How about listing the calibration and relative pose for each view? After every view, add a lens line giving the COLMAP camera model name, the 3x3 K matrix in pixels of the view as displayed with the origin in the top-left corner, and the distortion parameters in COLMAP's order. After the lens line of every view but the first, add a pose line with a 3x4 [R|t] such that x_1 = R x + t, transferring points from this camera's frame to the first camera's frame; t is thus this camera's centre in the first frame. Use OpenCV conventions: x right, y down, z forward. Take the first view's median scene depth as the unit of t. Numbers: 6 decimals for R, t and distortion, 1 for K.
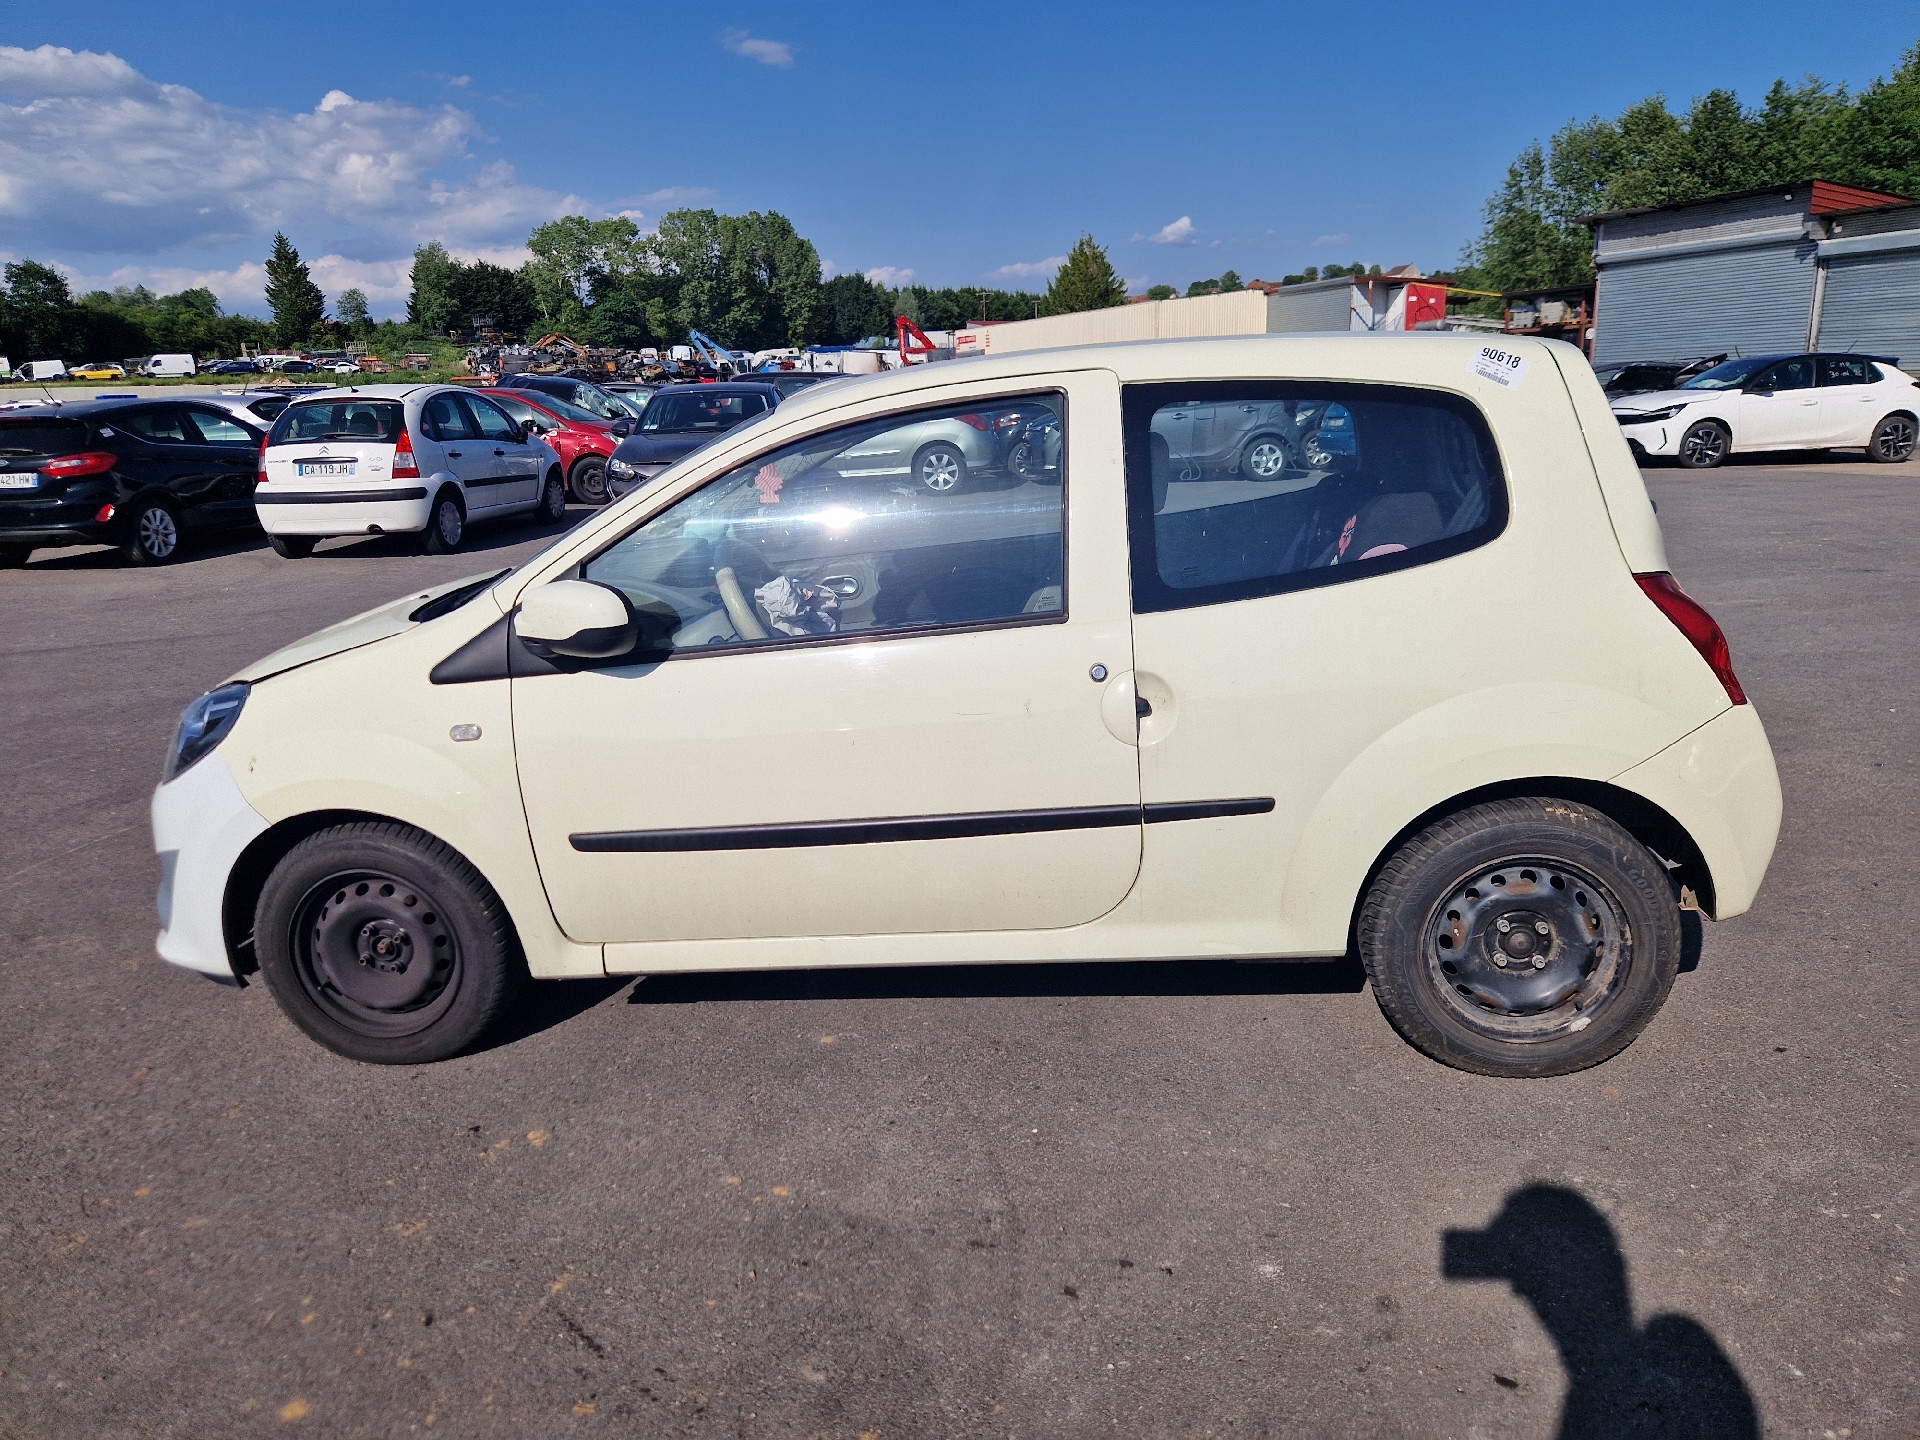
lens RADIAL K [[1299.1, 0, 950.9], [0, 1299.1, 715.5], [0, 0, 1]] dist [0.048568, -0.042324]
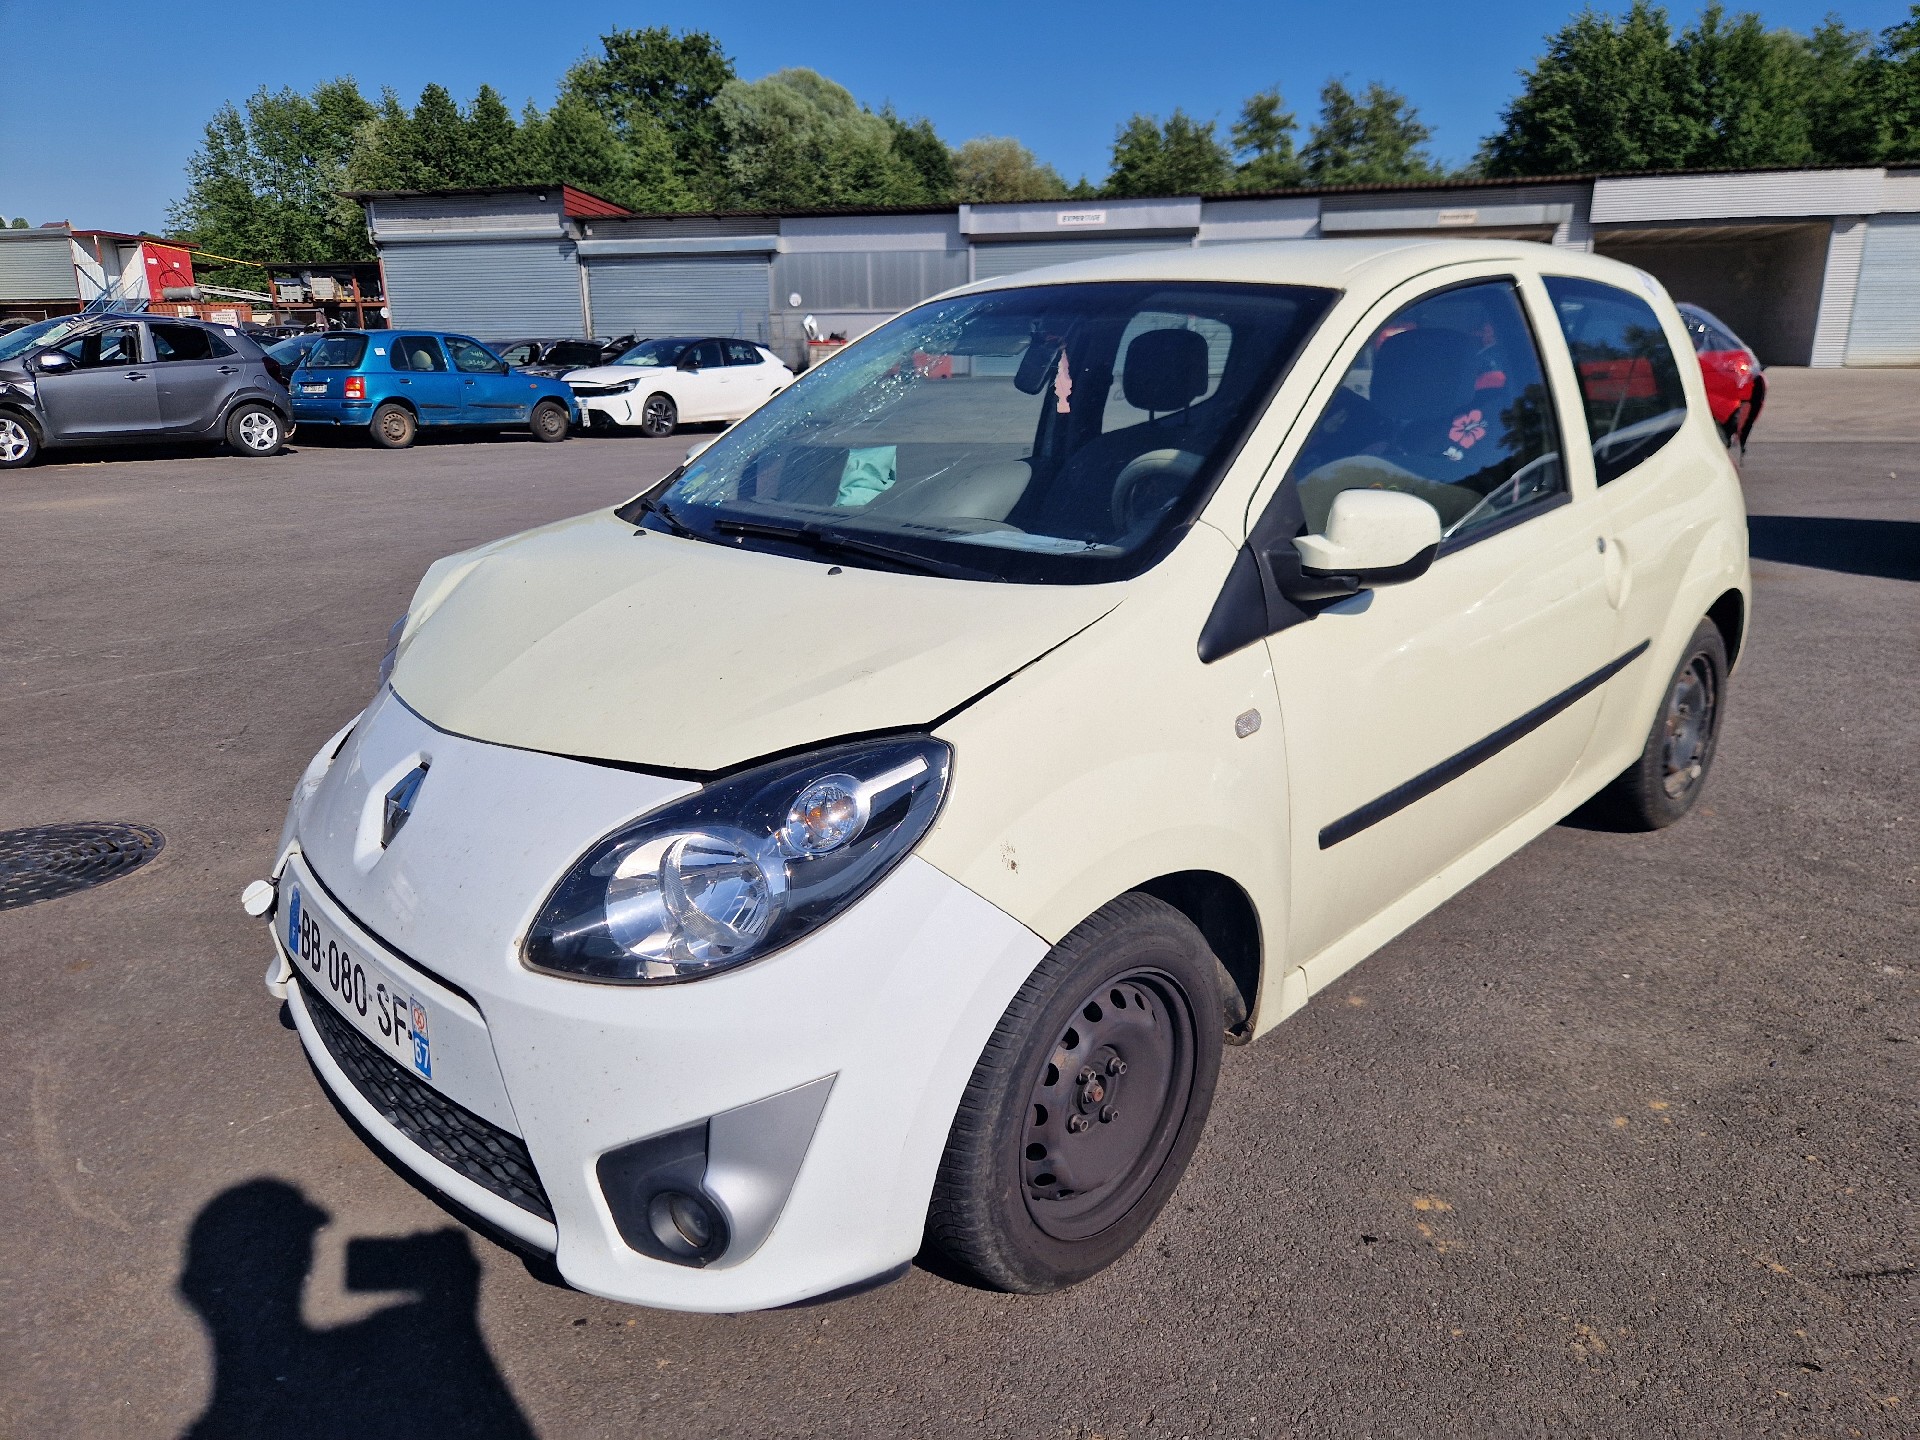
lens RADIAL K [[1299.1, 0, 970.1], [0, 1299.1, 731.4], [0, 0, 1]] dist [0.048568, -0.042324]
pose [[0.618346, -0.189430, 0.762735, -0.150446], [0.171982, 0.979609, 0.103867, -0.012089], [-0.766857, 0.066951, 0.638316, 0.100965]]
